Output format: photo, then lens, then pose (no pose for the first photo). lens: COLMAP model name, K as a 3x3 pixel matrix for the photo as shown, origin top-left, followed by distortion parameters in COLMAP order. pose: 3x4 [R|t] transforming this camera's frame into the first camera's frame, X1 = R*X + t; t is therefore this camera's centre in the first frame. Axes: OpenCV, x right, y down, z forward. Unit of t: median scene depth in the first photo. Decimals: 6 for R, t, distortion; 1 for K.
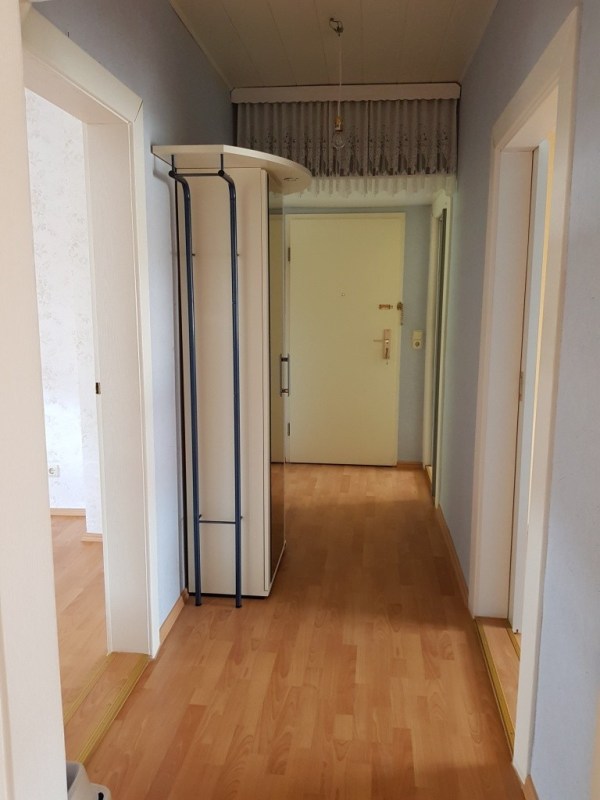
lens RADIAL K [[631.0, 0, 300.0], [0, 631.0, 400.0], [0, 0, 1]] dist [0.059154, -0.088148]
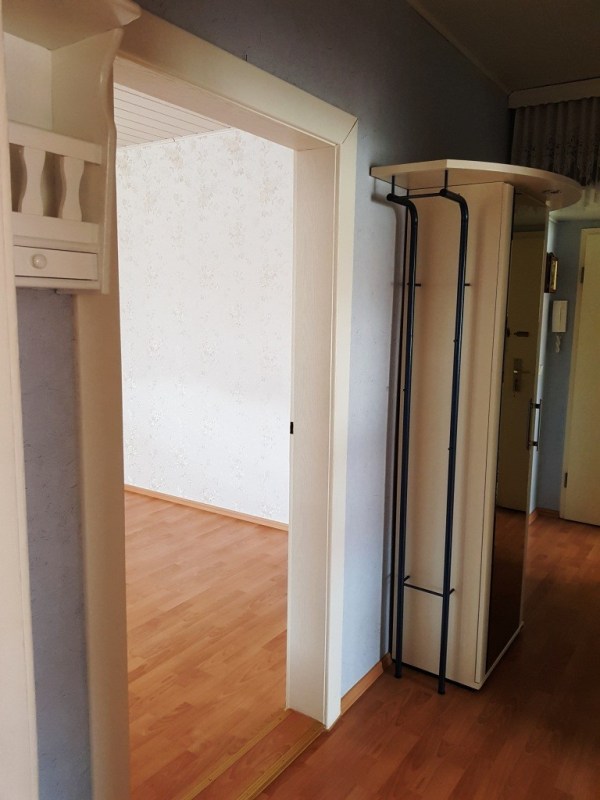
lens RADIAL K [[645.2, 0, 300.0], [0, 645.2, 400.0], [0, 0, 1]] dist [0.010532, -0.000783]
pose [[0.888100, 0.081329, -0.452397, 0.105523], [-0.093954, 0.995562, -0.005465, -0.048316], [0.449945, 0.047358, 0.891800, 0.129887]]
